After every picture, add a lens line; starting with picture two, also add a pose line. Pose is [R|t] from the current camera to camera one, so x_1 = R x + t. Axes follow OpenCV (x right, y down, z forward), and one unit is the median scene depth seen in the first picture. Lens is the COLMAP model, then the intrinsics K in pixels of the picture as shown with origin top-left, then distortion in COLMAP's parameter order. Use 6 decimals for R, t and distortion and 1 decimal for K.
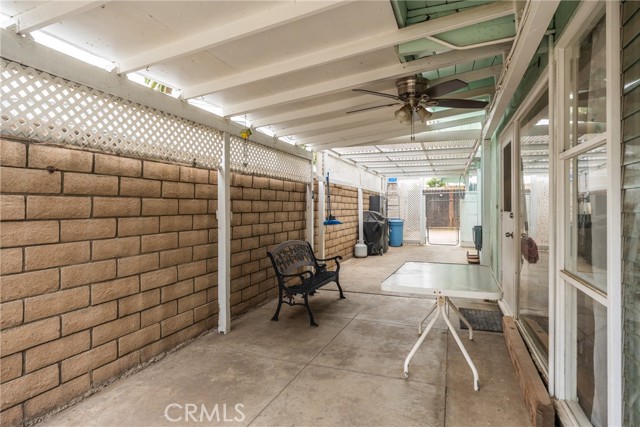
lens RADIAL K [[351.8, 0, 319.6], [0, 351.8, 208.8], [0, 0, 1]] dist [-0.000565, -0.000053]
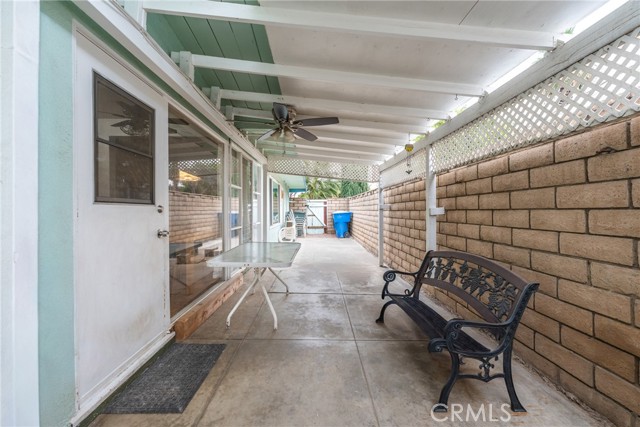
lens RADIAL K [[254.8, 0, 320.1], [0, 254.8, 211.9], [0, 0, 1]] dist [0.000303, 0.000007]
pose [[-0.927233, 0.002749, -0.374475, 0.417508], [-0.000269, 0.999968, 0.008006, 0.012736], [0.374485, 0.007524, -0.927203, 1.626280]]
